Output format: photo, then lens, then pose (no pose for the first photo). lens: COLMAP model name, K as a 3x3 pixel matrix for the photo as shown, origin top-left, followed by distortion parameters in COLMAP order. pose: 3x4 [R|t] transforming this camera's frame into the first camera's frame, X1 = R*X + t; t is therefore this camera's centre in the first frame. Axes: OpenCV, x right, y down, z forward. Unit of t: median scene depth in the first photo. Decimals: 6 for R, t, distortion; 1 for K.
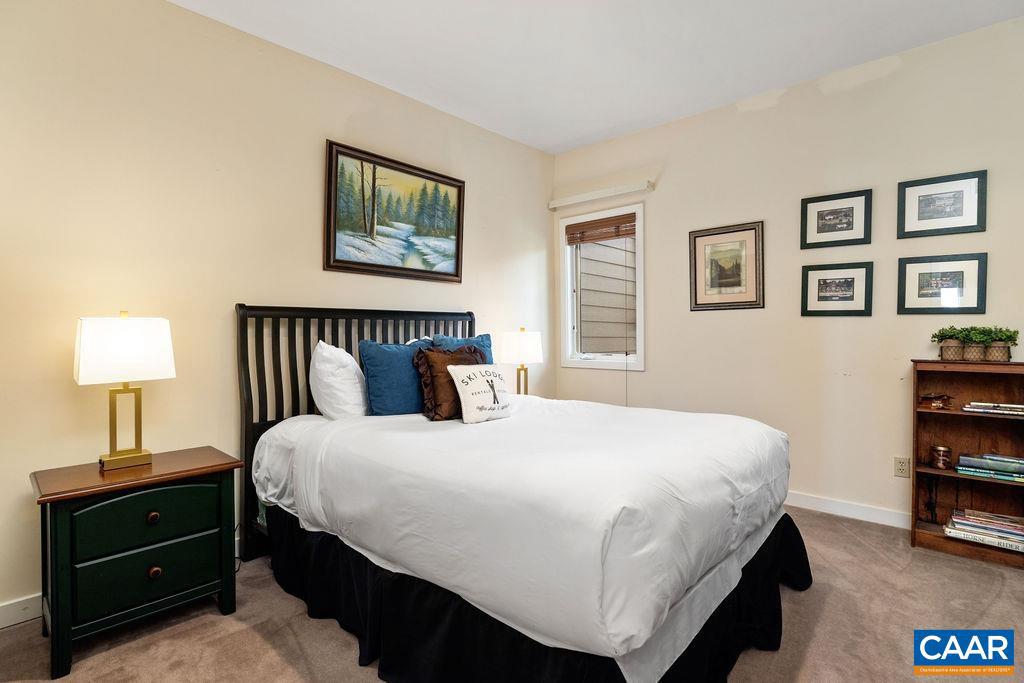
lens RADIAL K [[515.3, 0, 512.0], [0, 515.3, 341.5], [0, 0, 1]] dist [-0.002076, -0.000512]
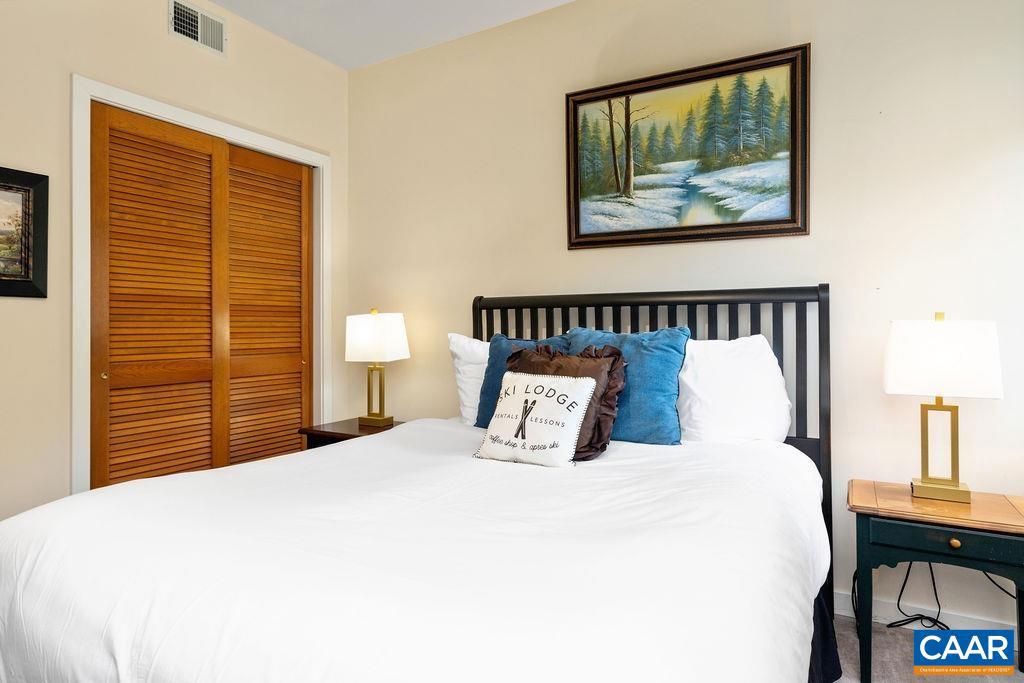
lens RADIAL K [[621.9, 0, 510.7], [0, 621.9, 314.0], [0, 0, 1]] dist [-0.019586, 0.000246]
pose [[0.190883, -0.033991, -0.981024, 0.537063], [-0.023733, 0.998948, -0.039230, 0.003398], [0.981326, 0.030771, 0.189876, 0.660423]]
